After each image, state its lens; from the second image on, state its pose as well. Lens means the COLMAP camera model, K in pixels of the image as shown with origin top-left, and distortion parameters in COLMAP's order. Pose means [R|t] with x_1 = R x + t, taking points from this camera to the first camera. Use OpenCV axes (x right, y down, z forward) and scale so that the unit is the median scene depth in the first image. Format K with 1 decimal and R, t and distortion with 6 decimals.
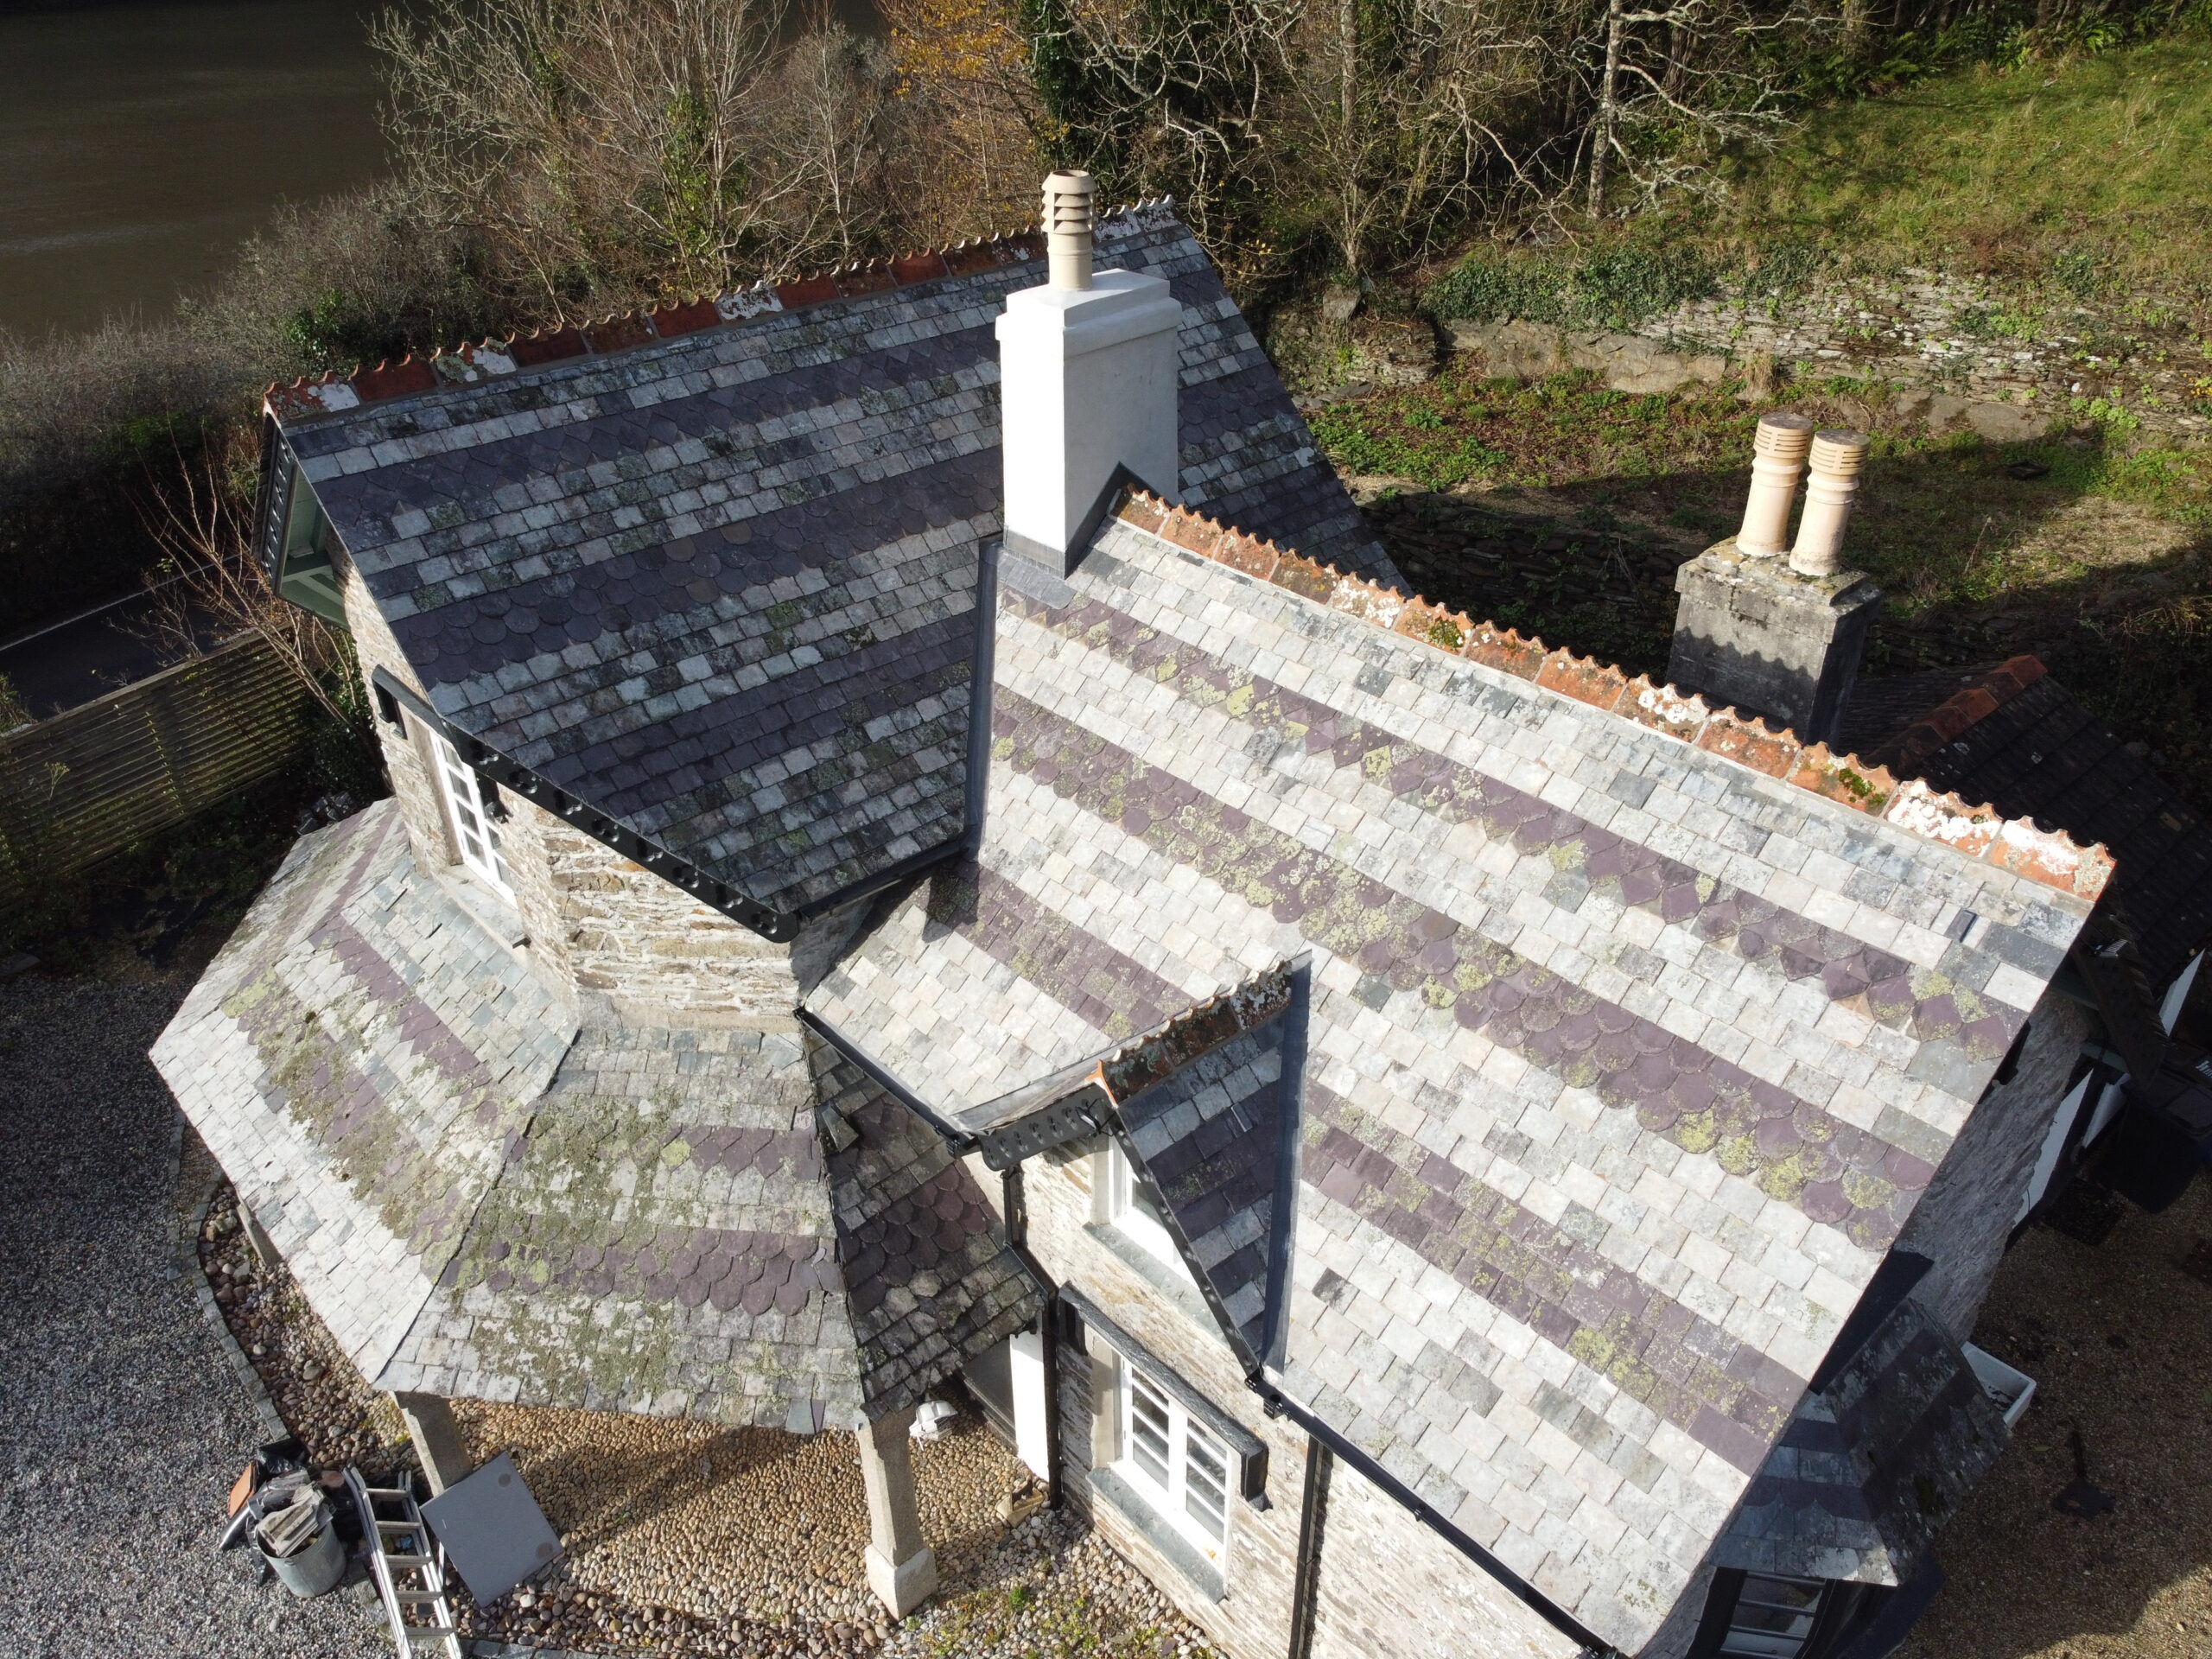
lens RADIAL K [[1675.7, 0, 1092.3], [0, 1675.7, 835.9], [0, 0, 1]] dist [0.009157, -0.013186]
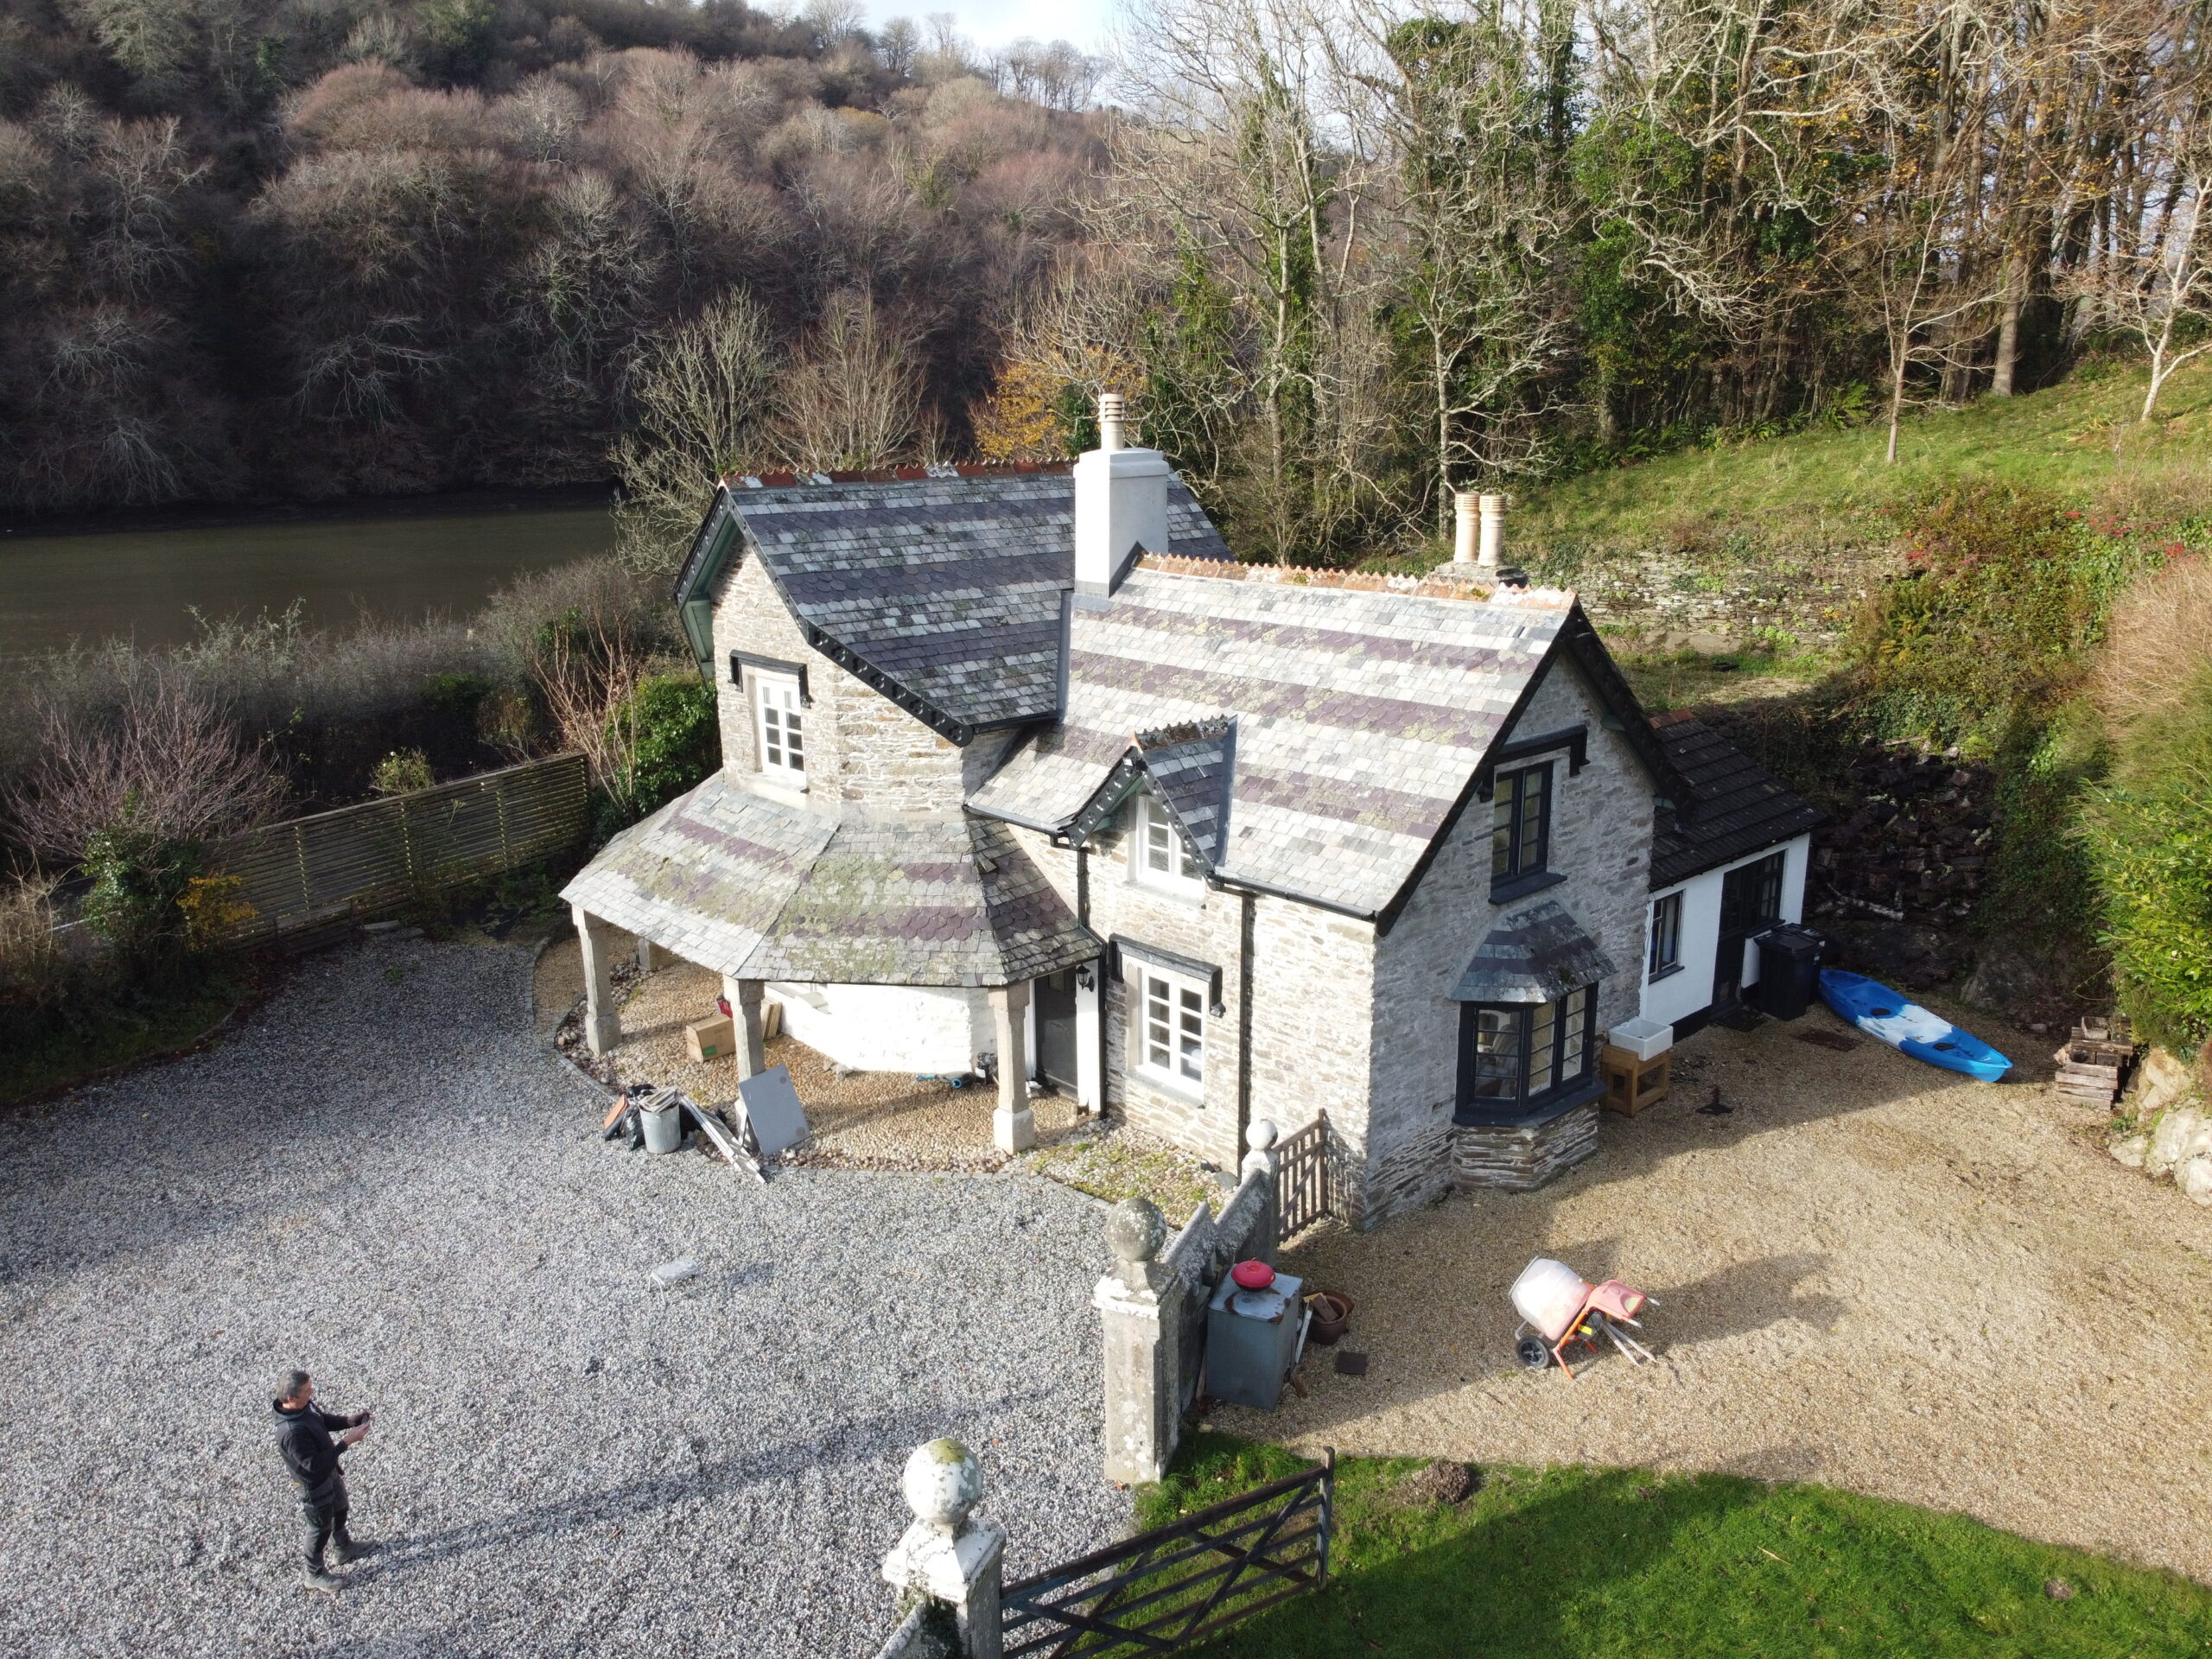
lens RADIAL K [[1675.7, 0, 1085.4], [0, 1675.7, 840.3], [0, 0, 1]] dist [0.009157, -0.013186]
pose [[0.999999, 0.001110, -0.001063, -0.043073], [-0.001371, 0.956771, -0.290840, 0.701721], [0.000694, 0.290841, 0.956771, -0.769748]]
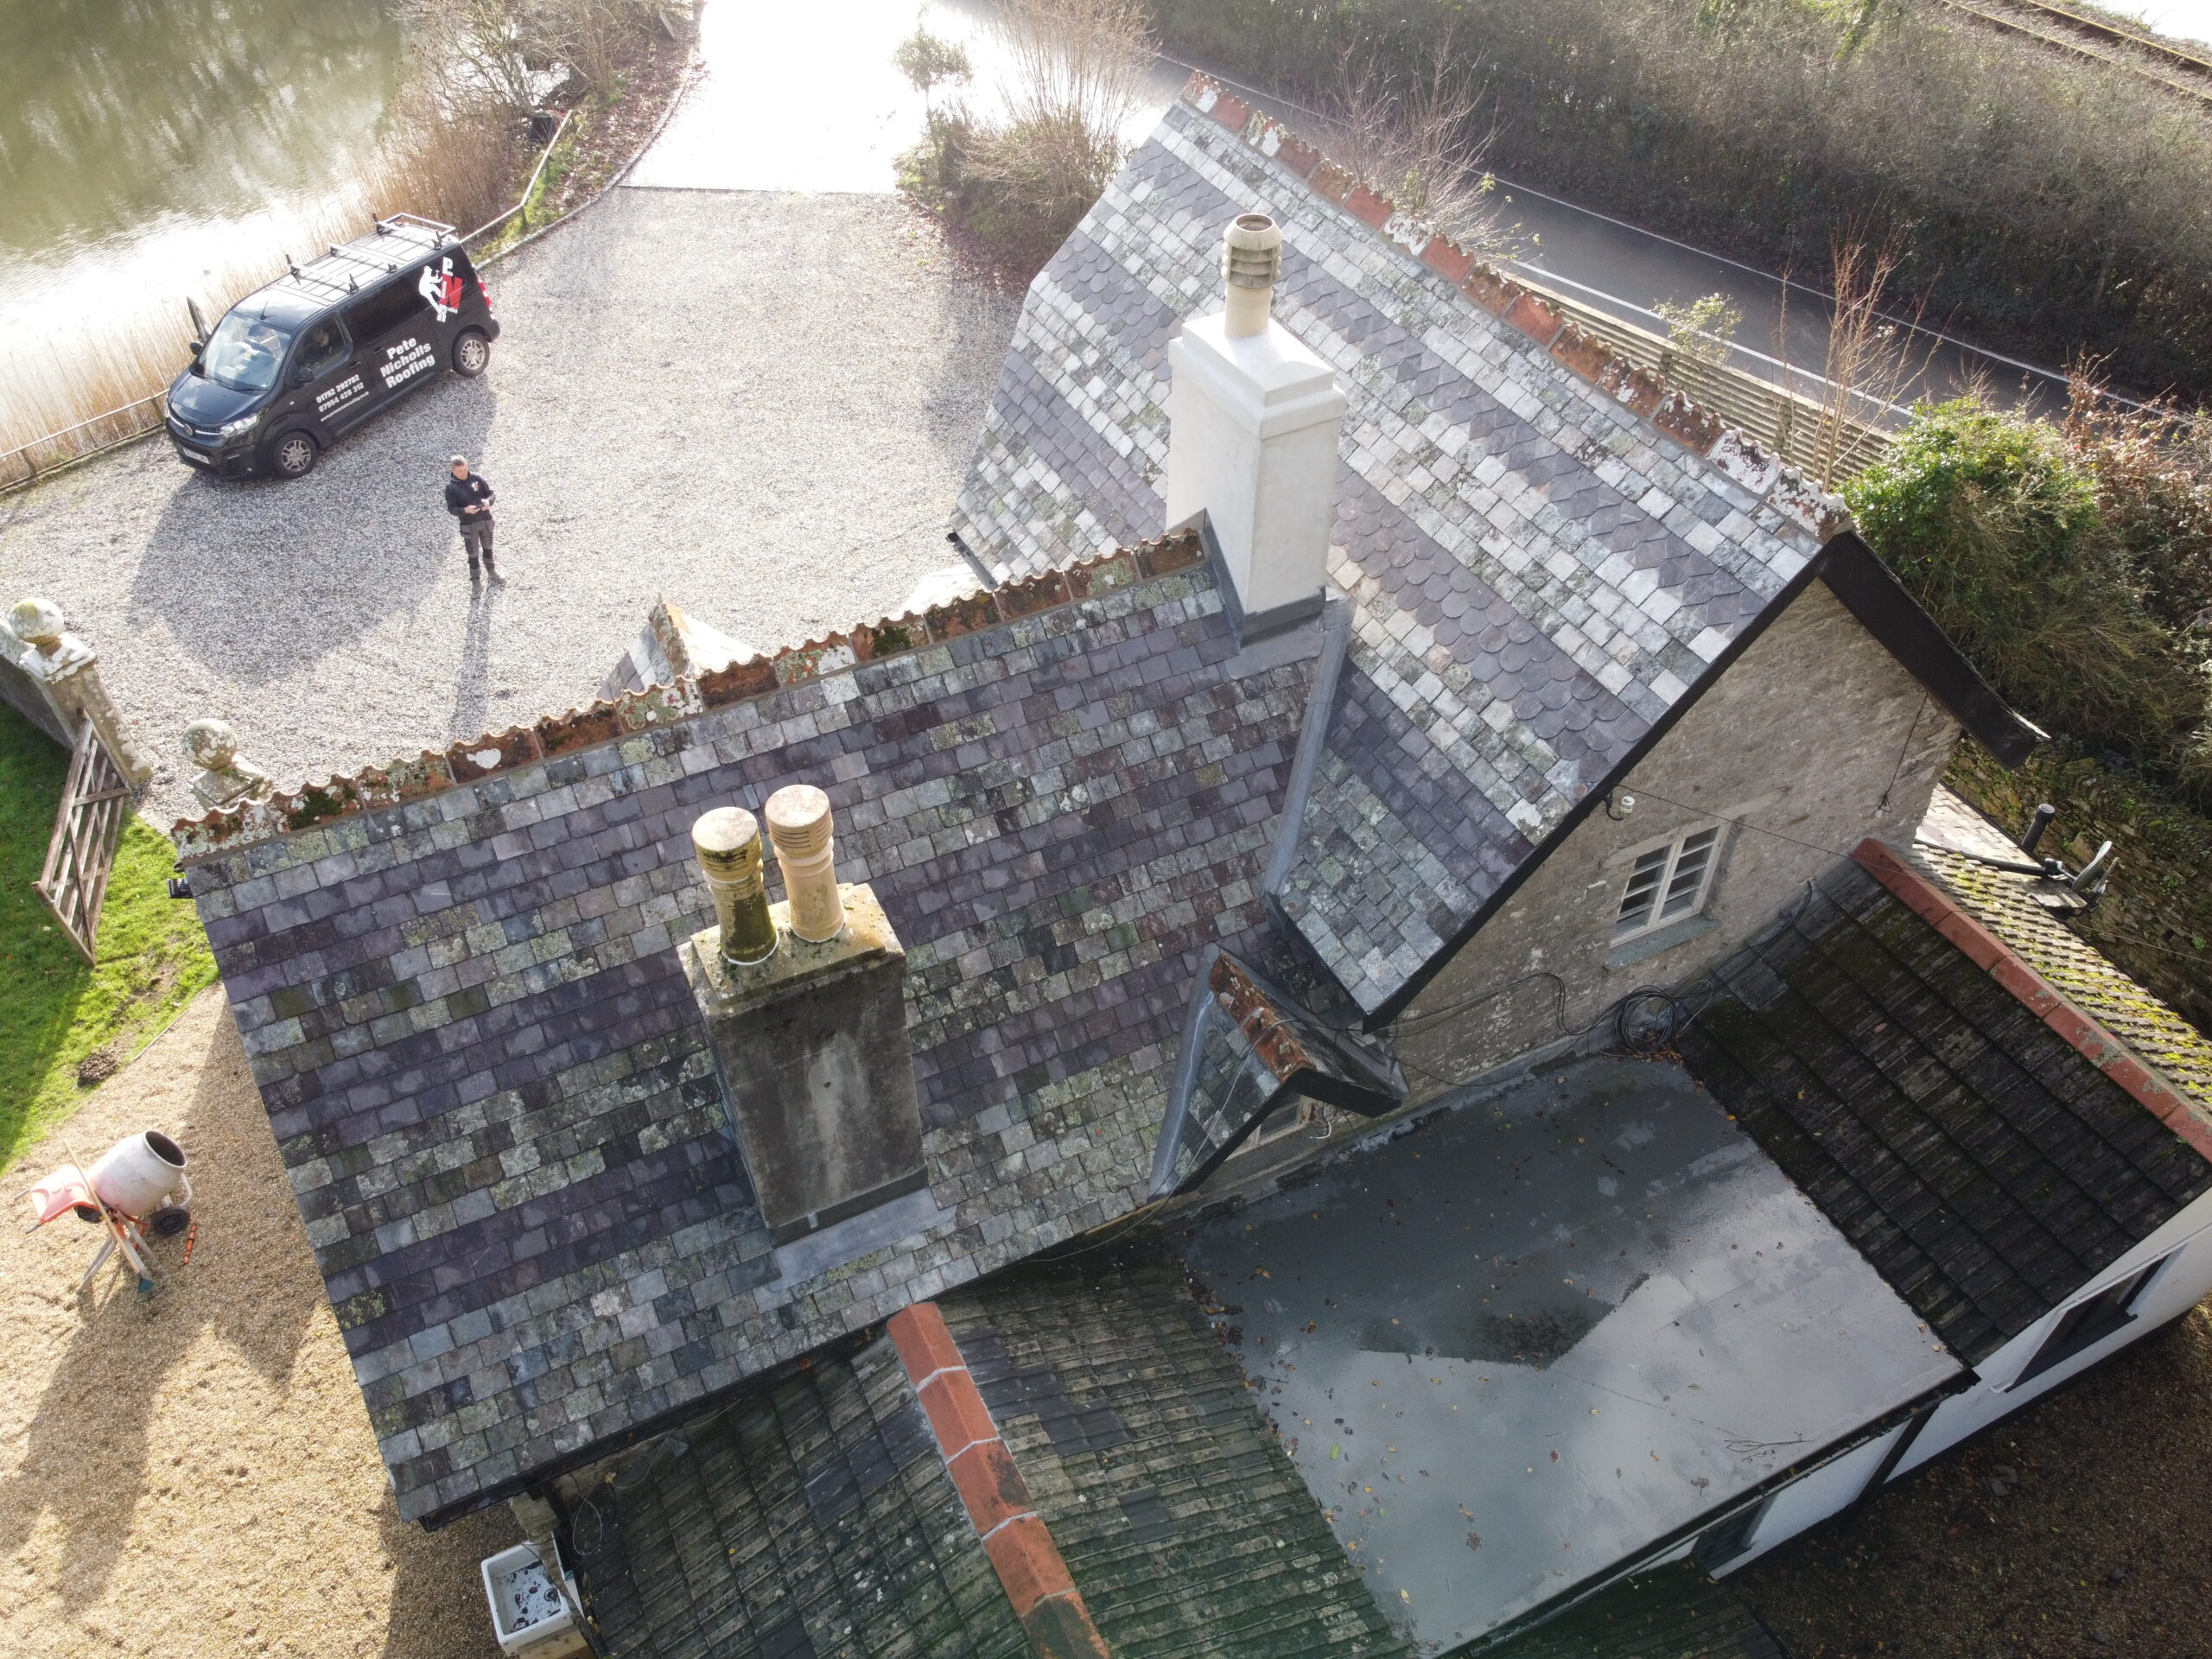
lens RADIAL K [[1675.7, 0, 1094.3], [0, 1675.7, 838.5], [0, 0, 1]] dist [0.009157, -0.013186]
pose [[-0.267620, 0.680396, -0.682233, 0.890663], [-0.502497, 0.505587, 0.701340, -0.834248], [0.822117, 0.530513, 0.206592, 0.909945]]
